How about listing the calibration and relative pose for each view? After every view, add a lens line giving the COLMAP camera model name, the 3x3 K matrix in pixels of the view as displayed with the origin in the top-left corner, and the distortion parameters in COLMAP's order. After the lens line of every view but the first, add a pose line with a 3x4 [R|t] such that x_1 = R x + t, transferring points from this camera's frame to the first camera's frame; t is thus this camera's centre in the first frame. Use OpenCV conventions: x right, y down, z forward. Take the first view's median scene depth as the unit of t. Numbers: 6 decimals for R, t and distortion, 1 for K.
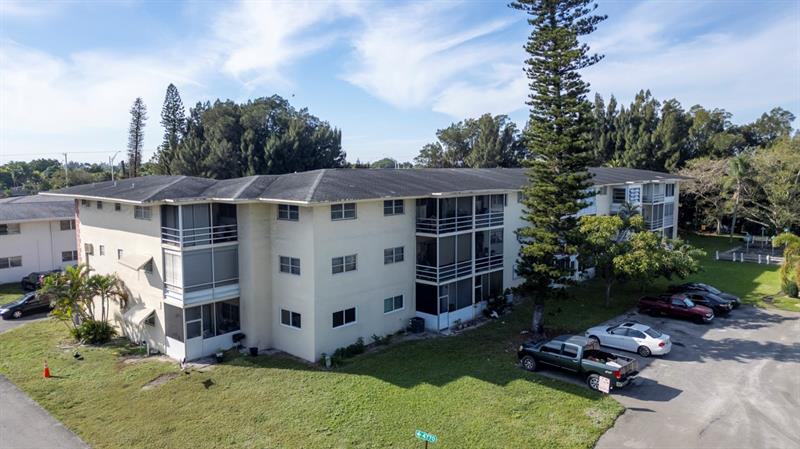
lens RADIAL K [[558.0, 0, 398.6], [0, 558.0, 225.3], [0, 0, 1]] dist [0.091857, -0.098540]
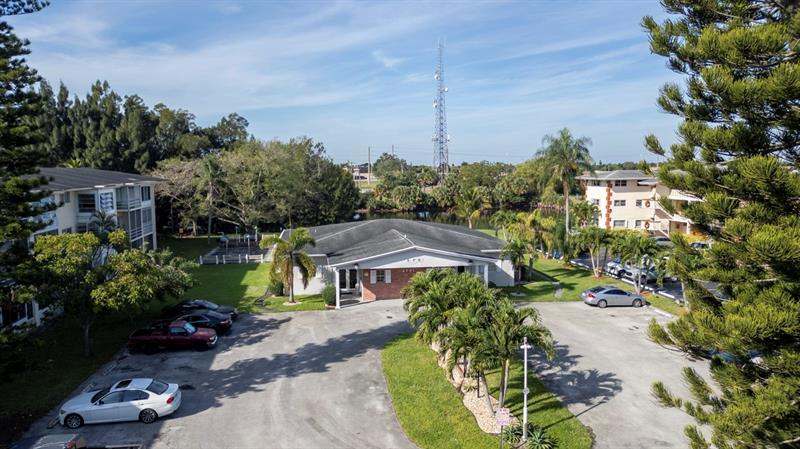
lens RADIAL K [[558.0, 0, 398.6], [0, 558.0, 225.3], [0, 0, 1]] dist [0.091857, -0.098540]
pose [[0.635607, -0.077031, 0.768160, 0.045164], [0.078023, 0.996325, 0.035352, -0.013917], [-0.768060, 0.037464, 0.639281, 0.133627]]
